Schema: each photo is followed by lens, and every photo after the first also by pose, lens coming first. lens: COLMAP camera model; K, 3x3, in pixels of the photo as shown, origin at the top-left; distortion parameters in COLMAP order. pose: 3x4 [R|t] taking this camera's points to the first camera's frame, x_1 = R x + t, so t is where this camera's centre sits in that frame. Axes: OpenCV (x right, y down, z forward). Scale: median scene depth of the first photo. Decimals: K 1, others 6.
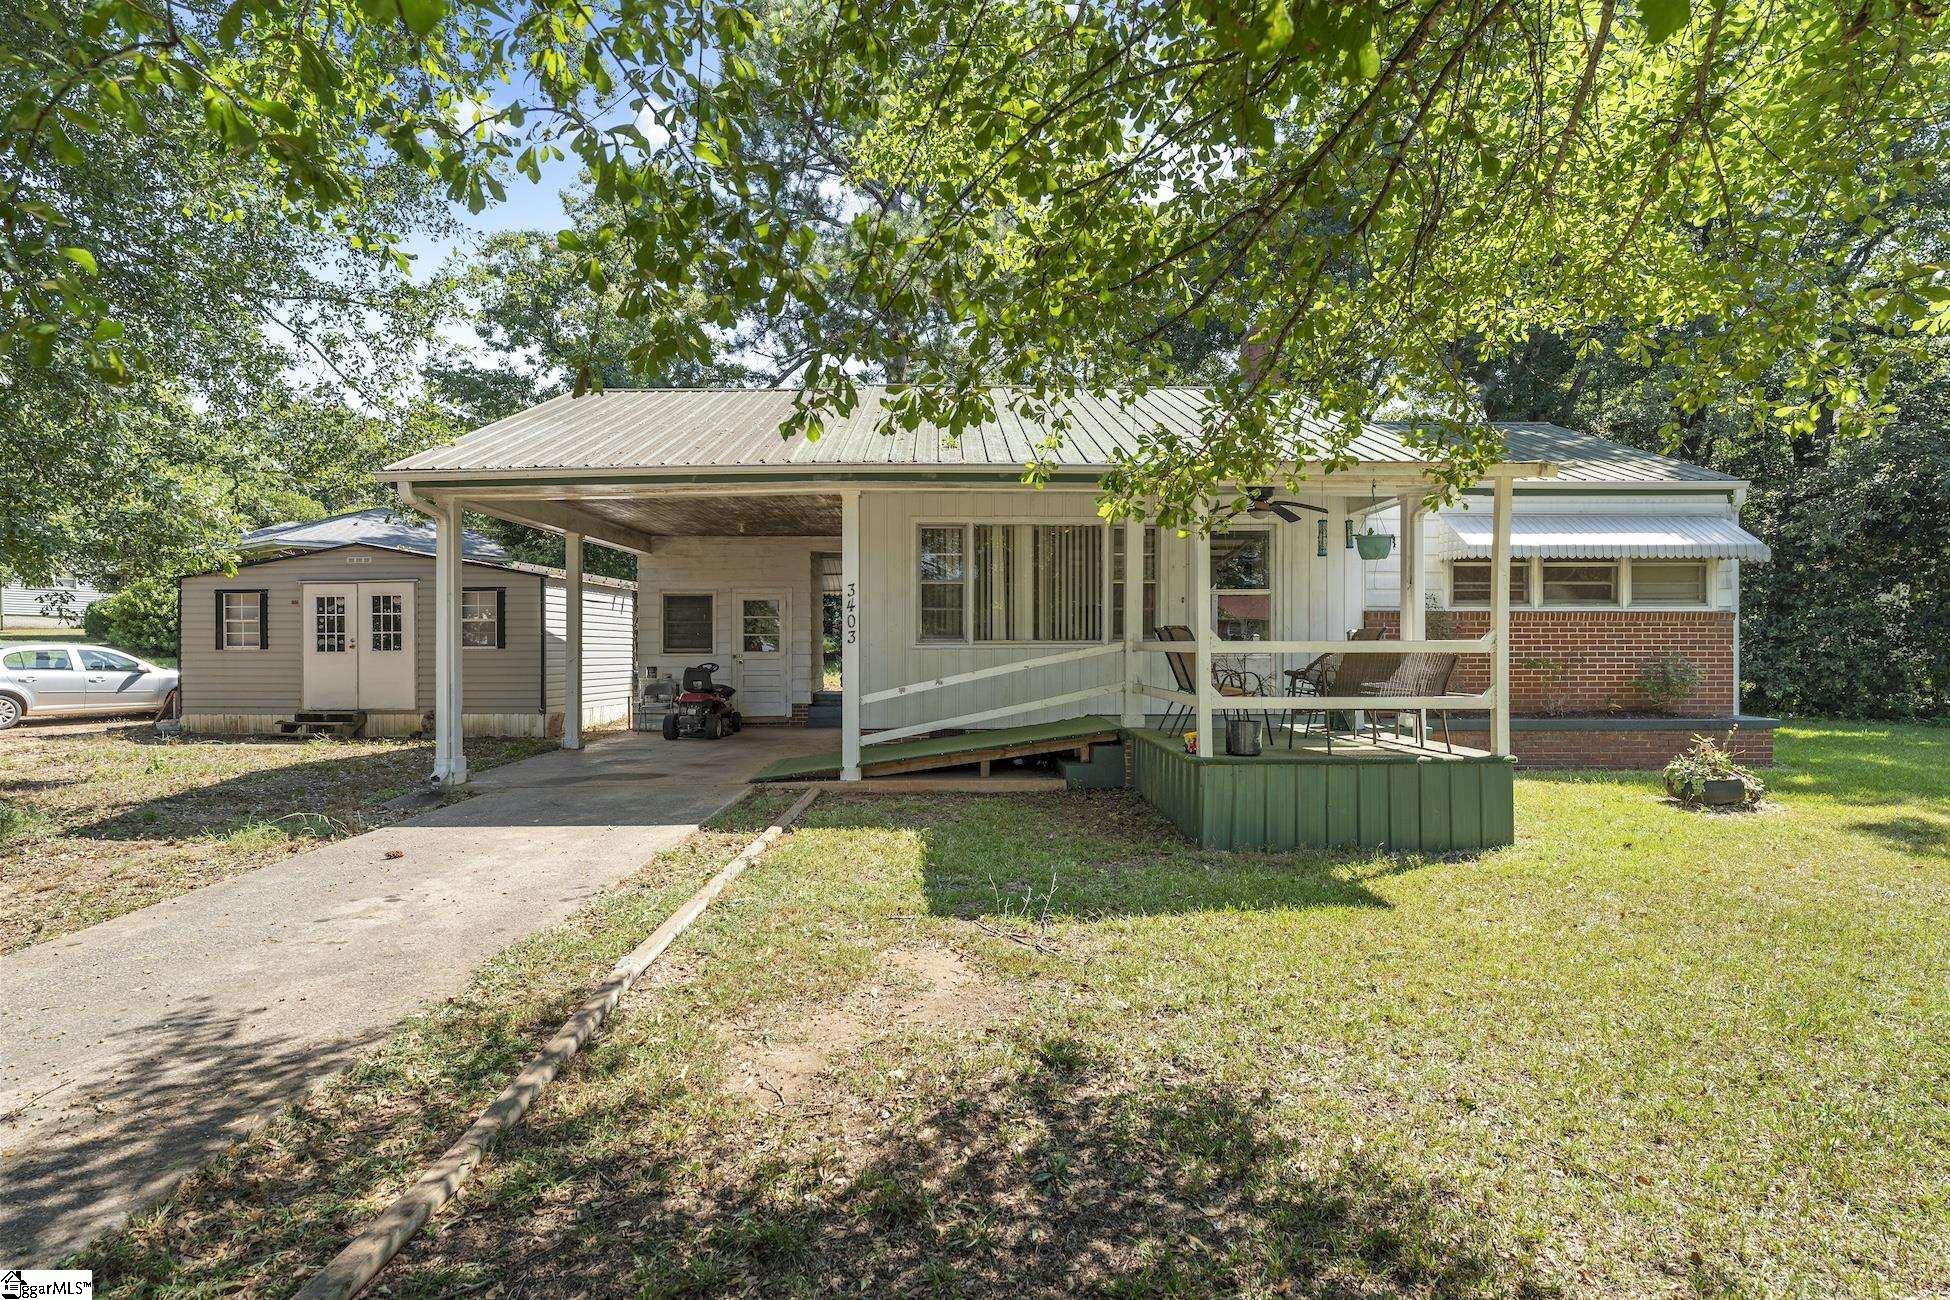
lens RADIAL K [[1003.1, 0, 975.5], [0, 1003.1, 636.9], [0, 0, 1]] dist [-0.000629, -0.000143]
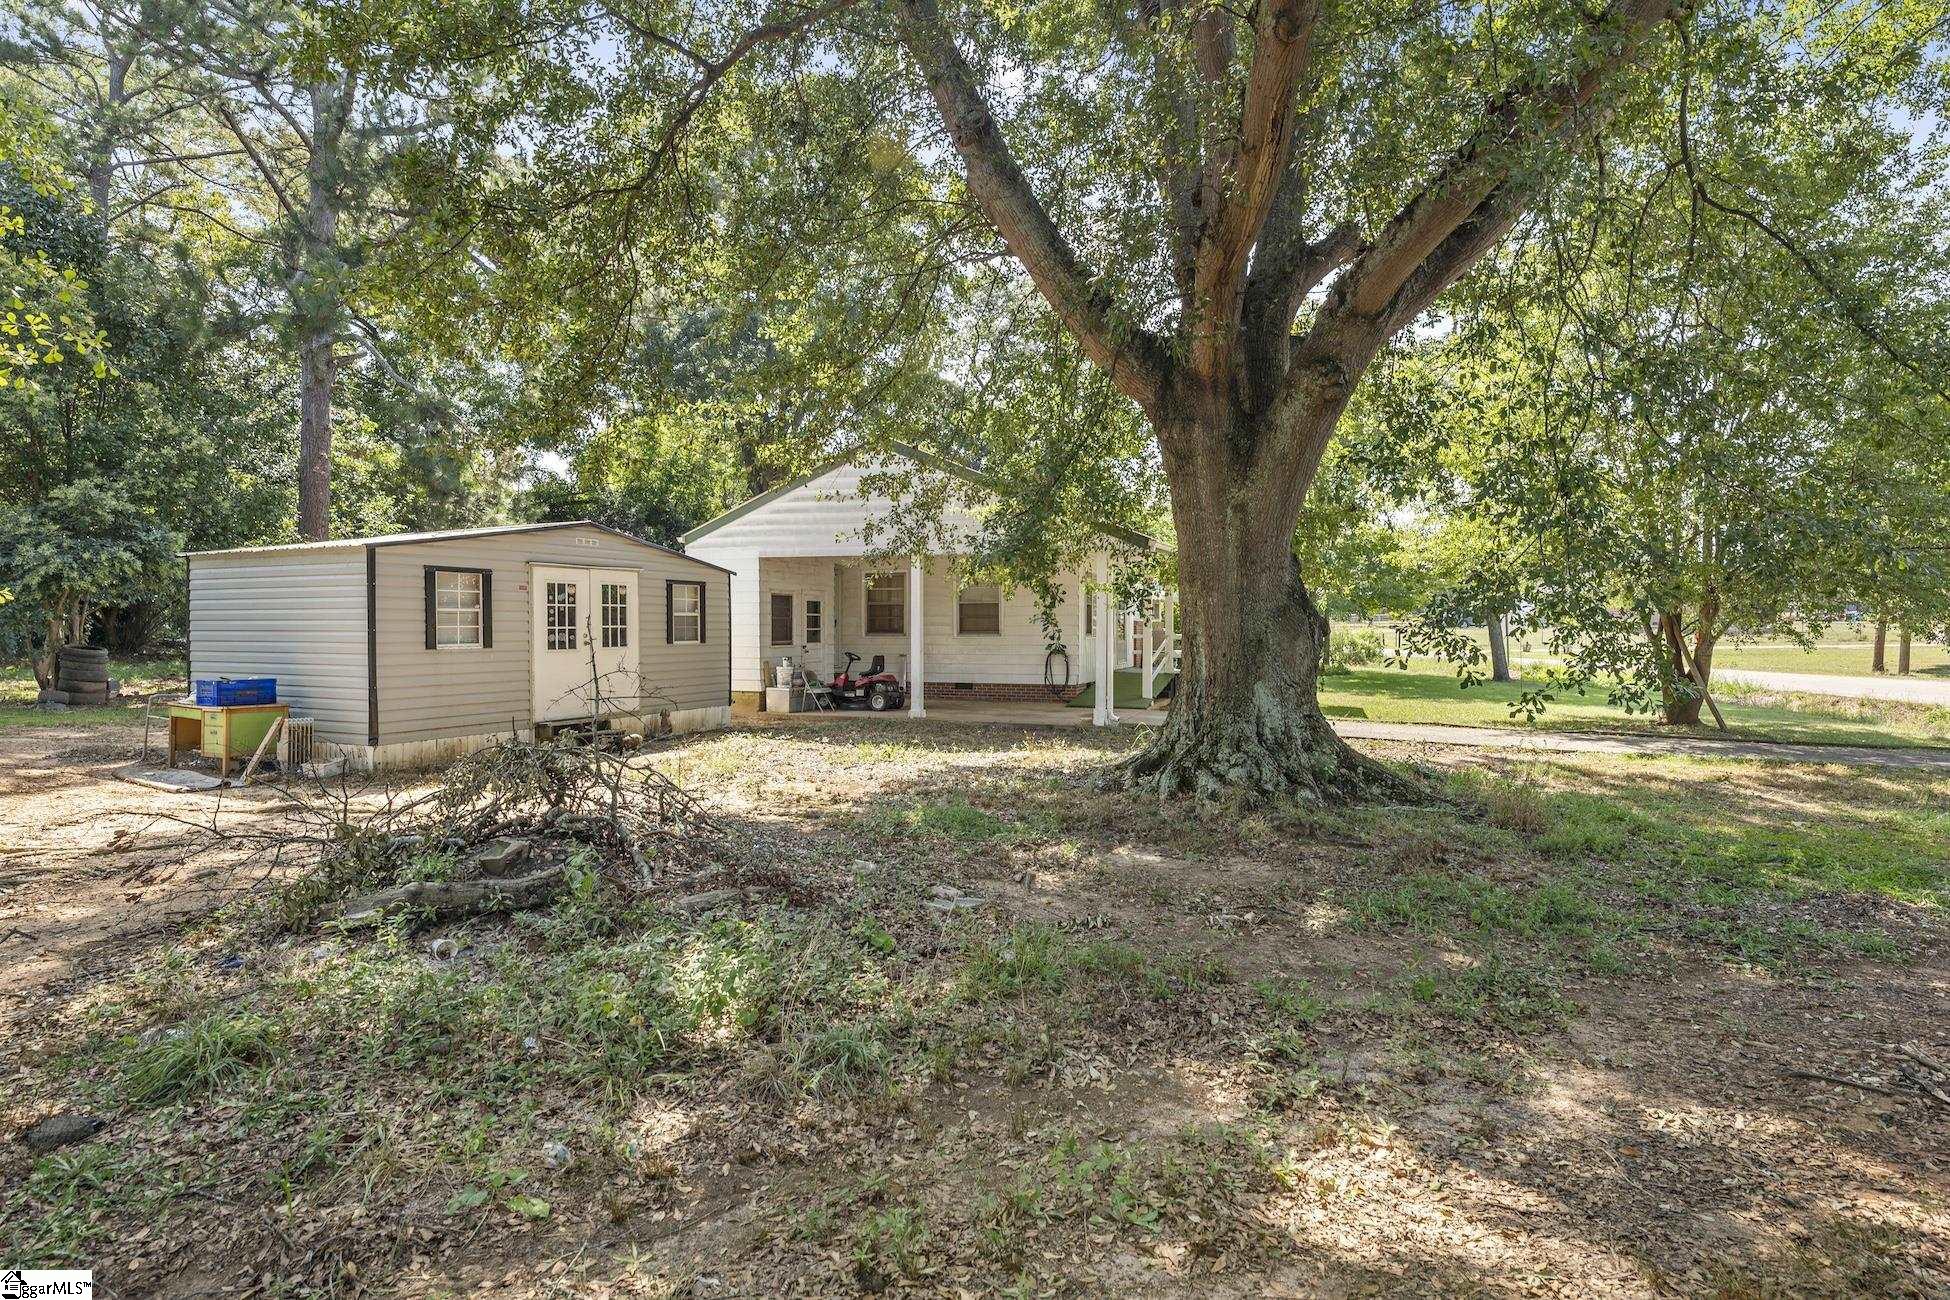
lens RADIAL K [[1003.1, 0, 975.6], [0, 1003.1, 649.2], [0, 0, 1]] dist [-0.000629, -0.000143]
pose [[0.382359, -0.015093, 0.923890, -1.287801], [-0.001893, 0.999852, 0.017118, -0.000242], [-0.924012, -0.008294, 0.382274, 0.364280]]
